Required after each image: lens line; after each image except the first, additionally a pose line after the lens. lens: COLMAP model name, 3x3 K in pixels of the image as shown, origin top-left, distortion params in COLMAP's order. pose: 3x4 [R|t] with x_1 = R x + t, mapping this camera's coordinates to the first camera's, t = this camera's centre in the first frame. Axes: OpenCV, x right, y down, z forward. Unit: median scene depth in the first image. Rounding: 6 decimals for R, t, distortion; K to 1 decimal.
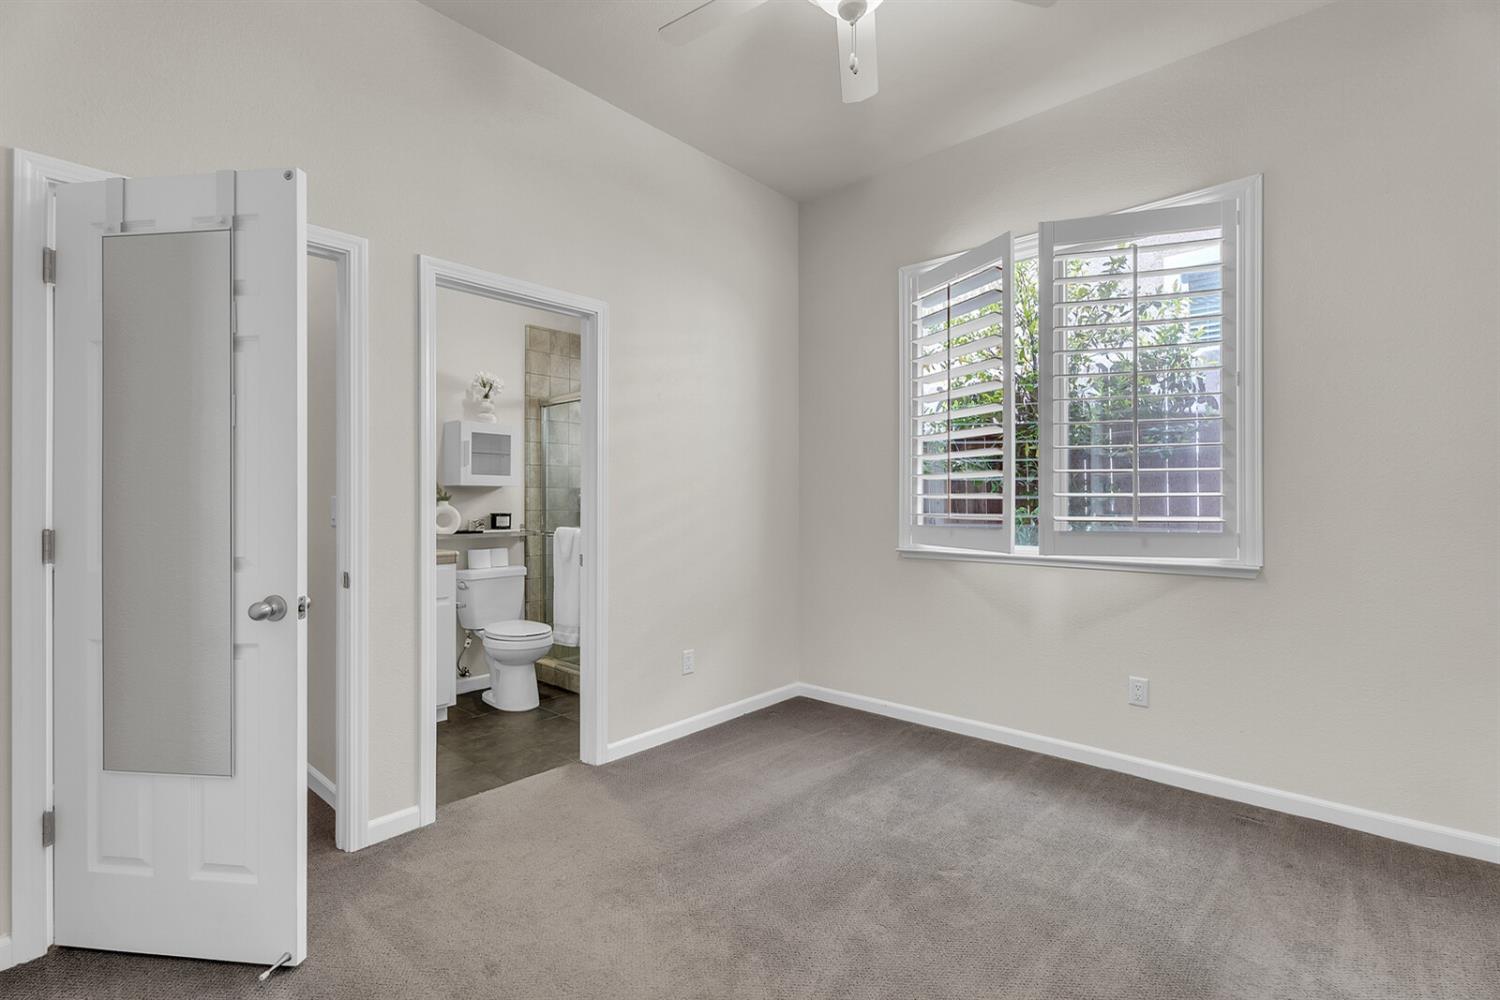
lens RADIAL K [[690.8, 0, 748.6], [0, 690.8, 503.3], [0, 0, 1]] dist [0.000635, -0.000209]
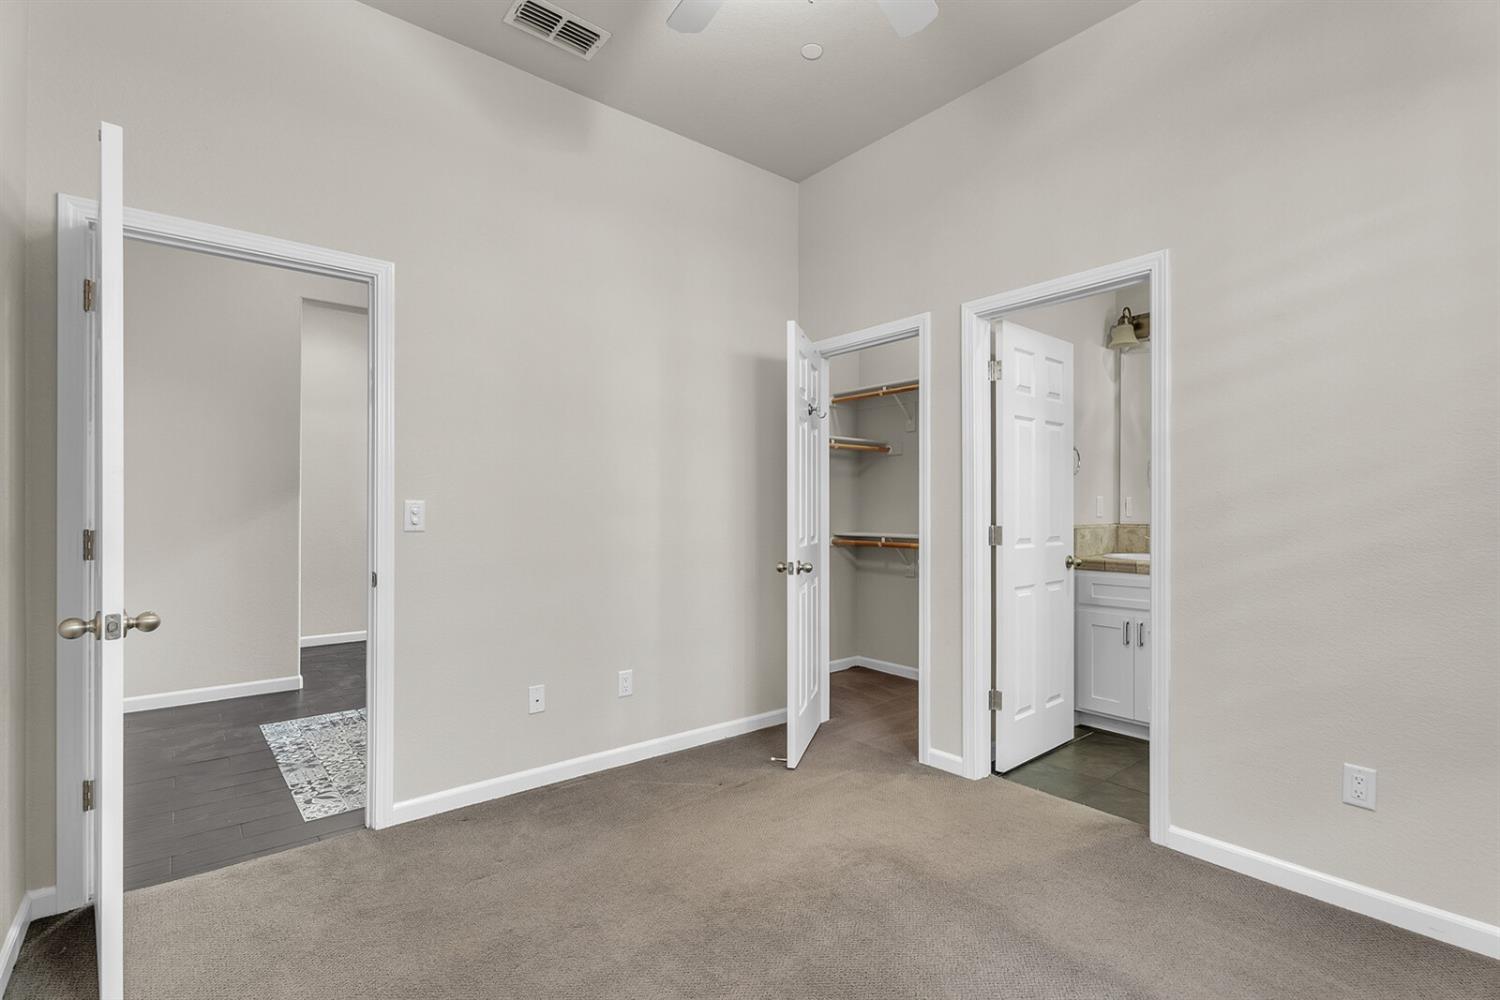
lens RADIAL K [[690.8, 0, 748.8], [0, 690.8, 505.2], [0, 0, 1]] dist [0.000635, -0.000209]
pose [[-0.167002, 0.001089, -0.985956, 0.728488], [0.008318, 0.999965, -0.000304, -0.010978], [0.985921, -0.008252, -0.167006, 0.772452]]
